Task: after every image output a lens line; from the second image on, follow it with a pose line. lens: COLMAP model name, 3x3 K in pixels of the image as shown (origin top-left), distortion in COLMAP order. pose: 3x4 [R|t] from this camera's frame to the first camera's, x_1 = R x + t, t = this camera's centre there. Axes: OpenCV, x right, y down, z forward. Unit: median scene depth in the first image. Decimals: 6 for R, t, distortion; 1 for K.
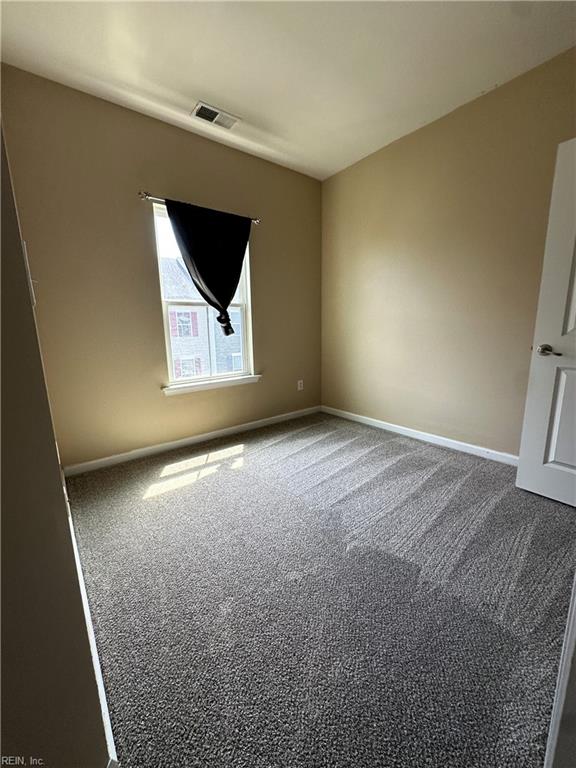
lens RADIAL K [[308.0, 0, 288.0], [0, 308.0, 384.0], [0, 0, 1]] dist [-0.003167, 0.000253]
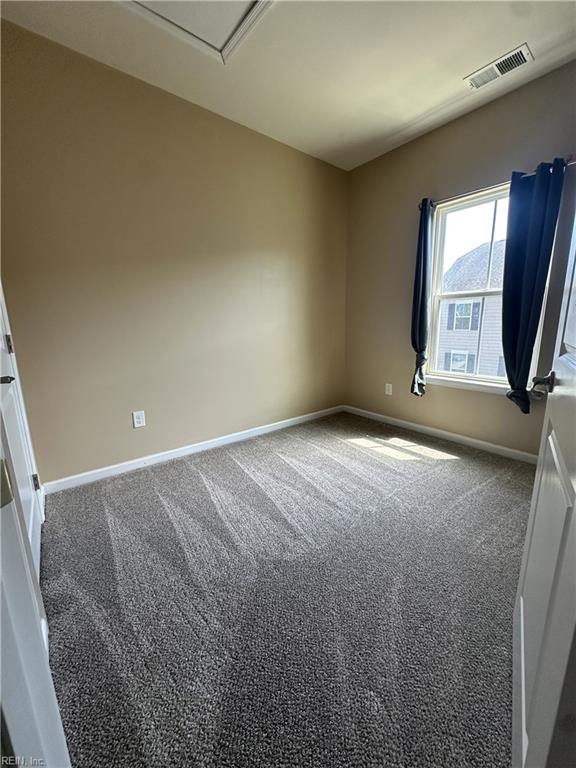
lens RADIAL K [[308.0, 0, 288.0], [0, 308.0, 384.0], [0, 0, 1]] dist [-0.003167, 0.000253]
pose [[-0.012559, 0.221421, -0.975097, 0.711249], [-0.168966, 0.960681, 0.220324, -0.123962], [0.985542, 0.167525, 0.025348, 0.509259]]
